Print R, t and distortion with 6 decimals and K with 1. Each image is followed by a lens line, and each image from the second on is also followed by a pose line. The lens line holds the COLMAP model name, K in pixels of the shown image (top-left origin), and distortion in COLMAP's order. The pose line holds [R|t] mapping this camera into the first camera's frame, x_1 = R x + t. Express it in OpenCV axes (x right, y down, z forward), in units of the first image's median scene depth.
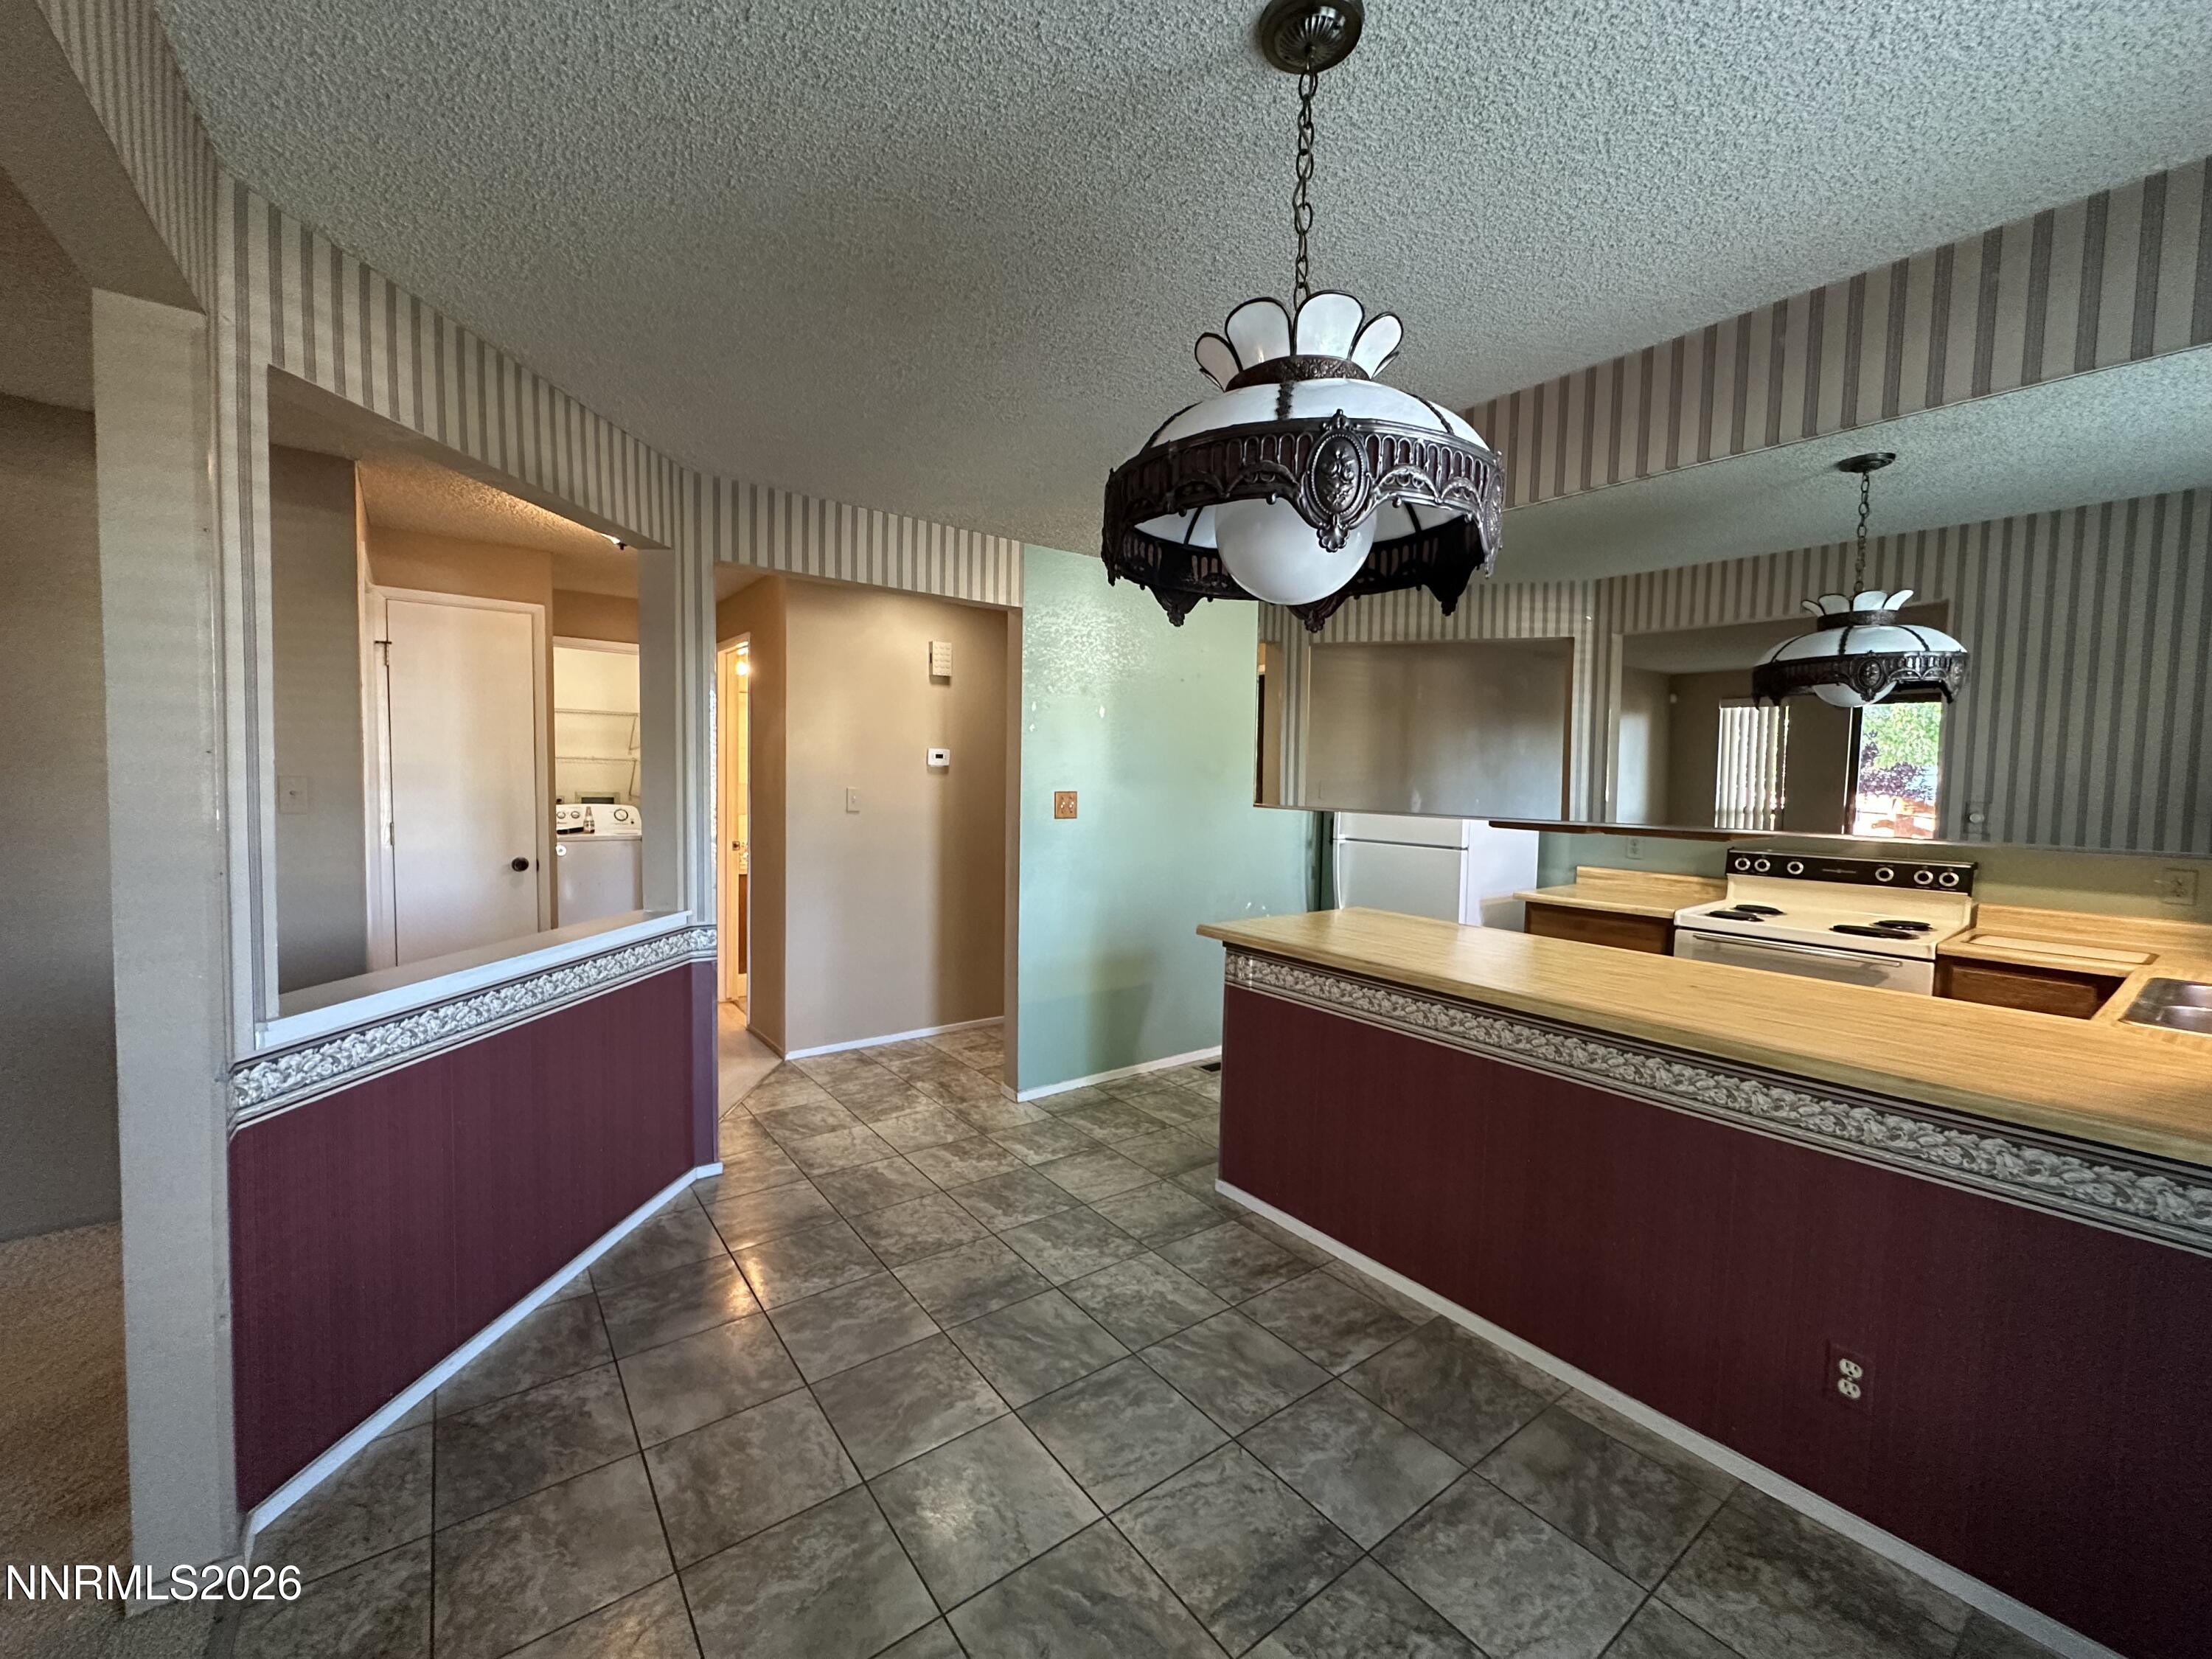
lens RADIAL K [[884.1, 0, 1095.8], [0, 884.1, 829.1], [0, 0, 1]] dist [0.000464, -0.000259]
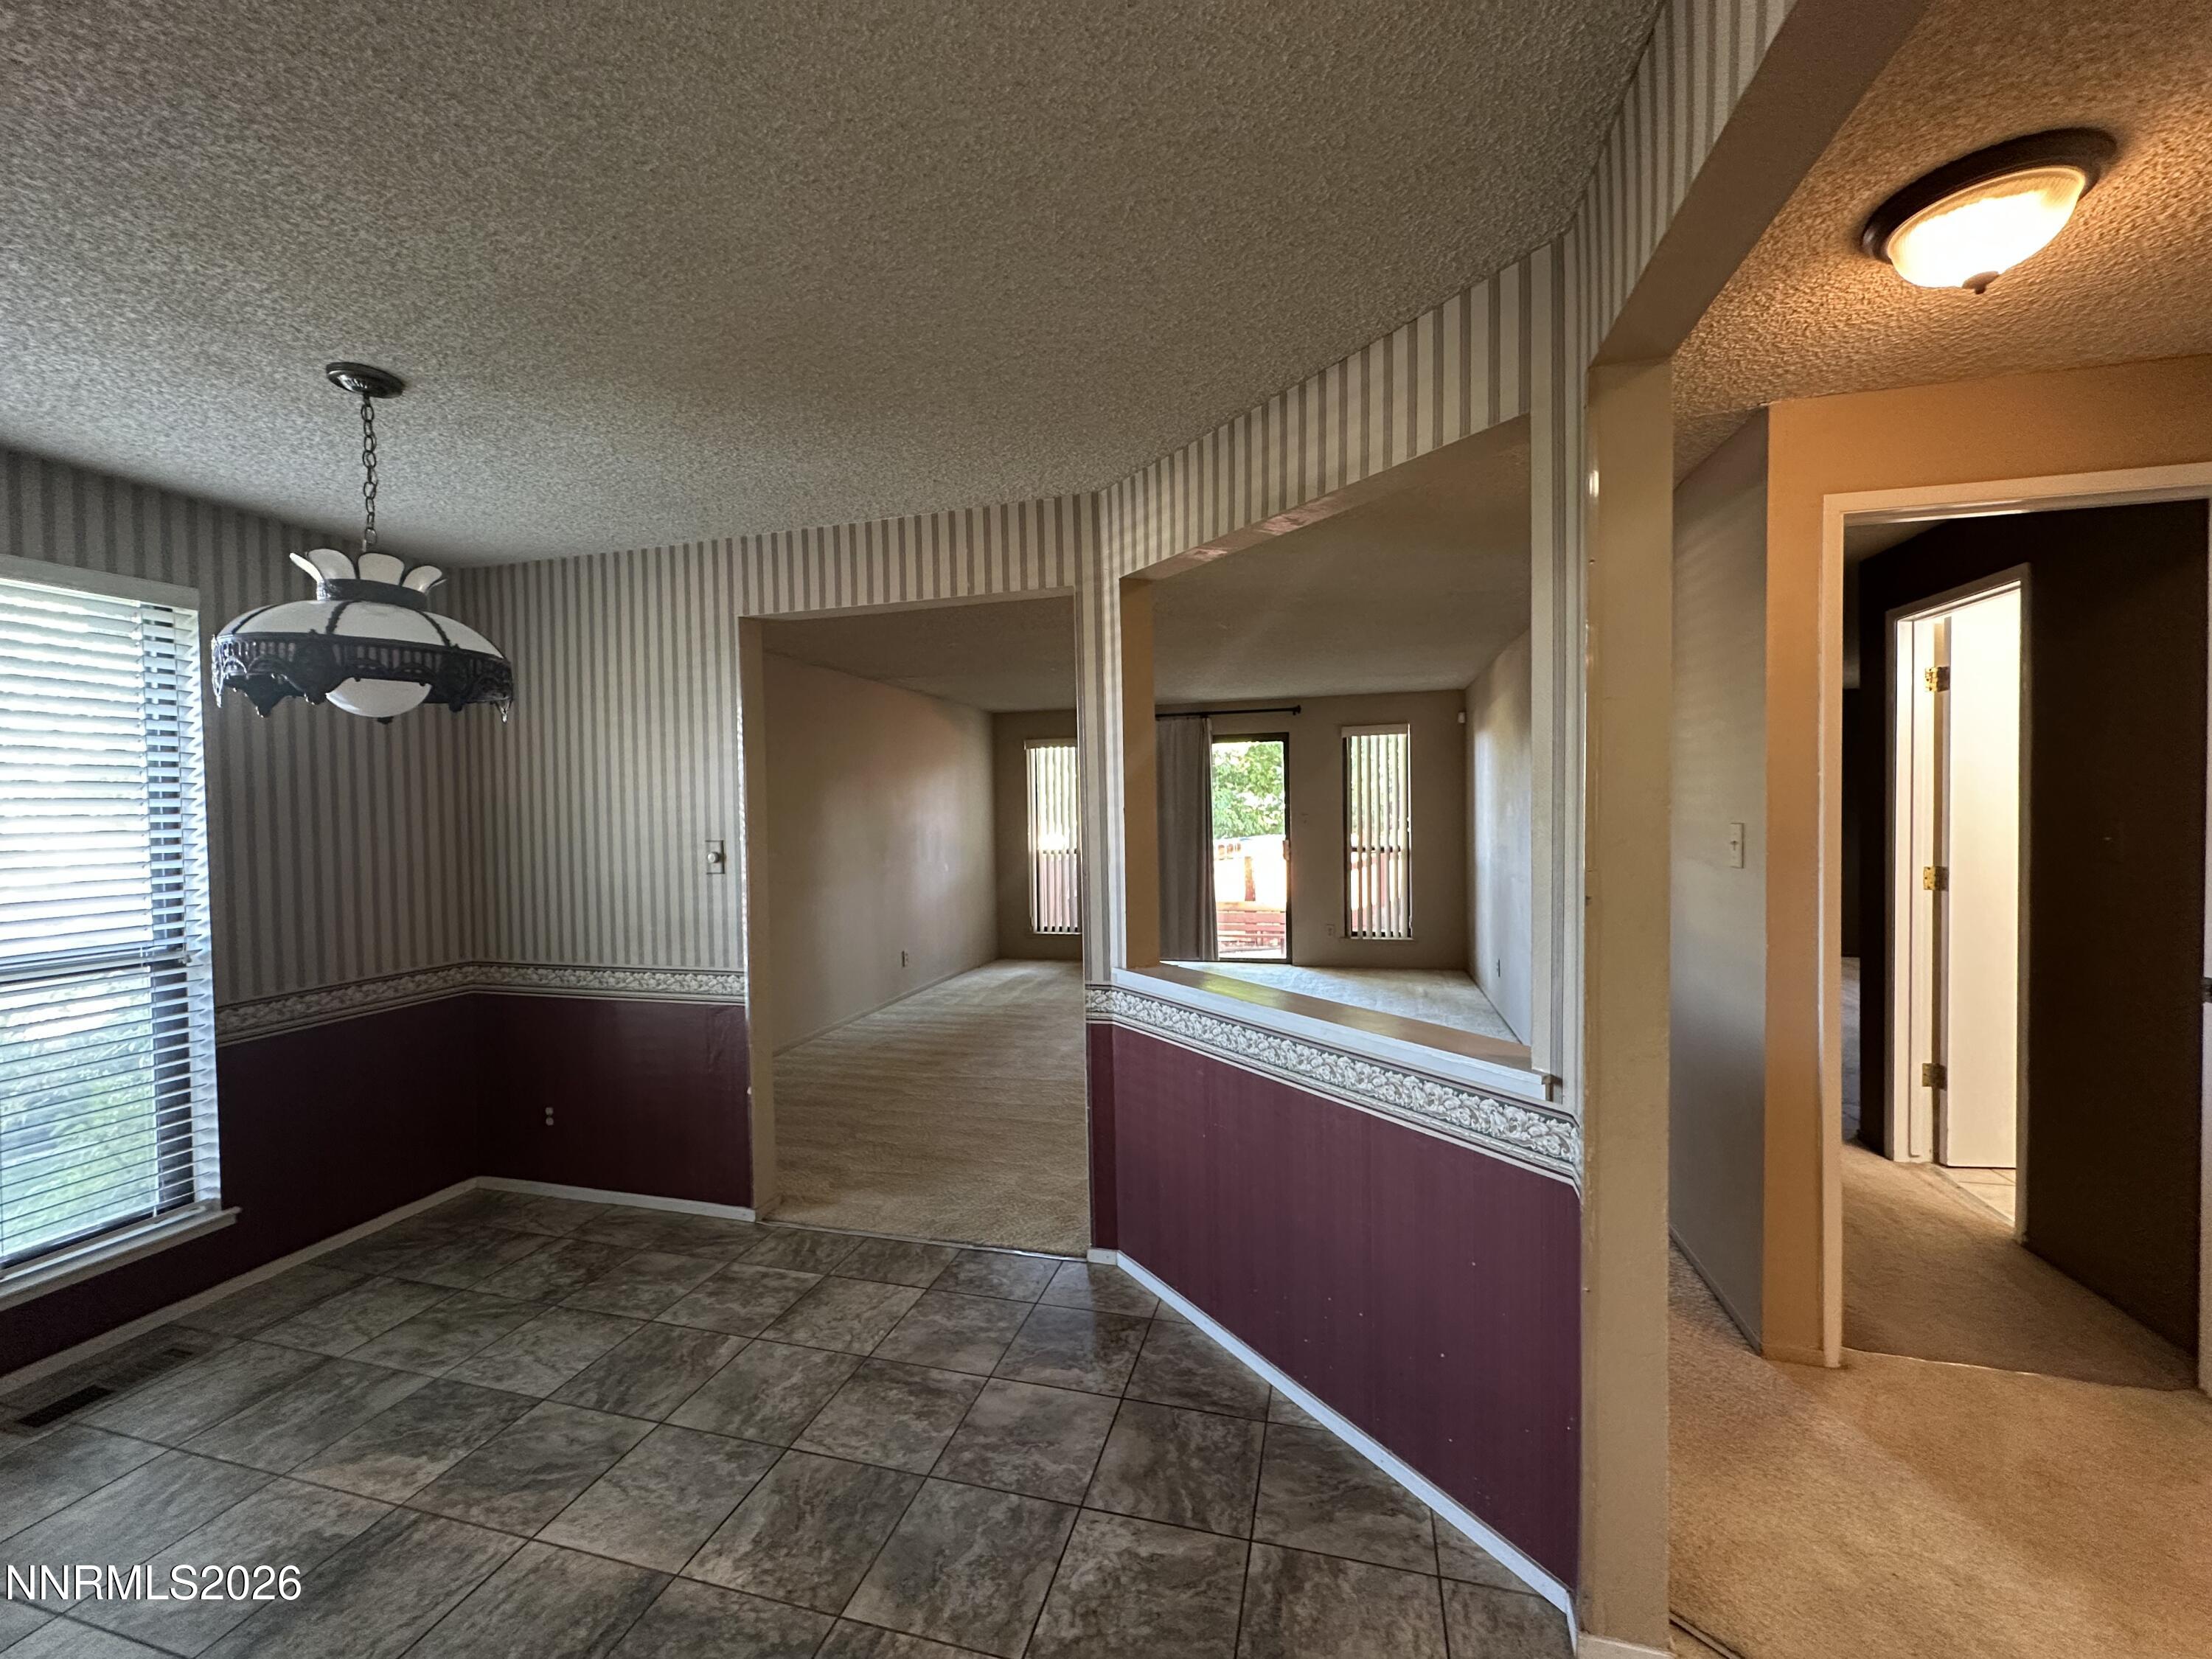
lens RADIAL K [[884.1, 0, 1104.3], [0, 884.1, 832.6], [0, 0, 1]] dist [0.000464, -0.000259]
pose [[-0.783669, 0.008877, -0.621115, 0.086812], [-0.035044, 0.997674, 0.058473, -0.092359], [0.620189, 0.067590, -0.781535, 1.555975]]
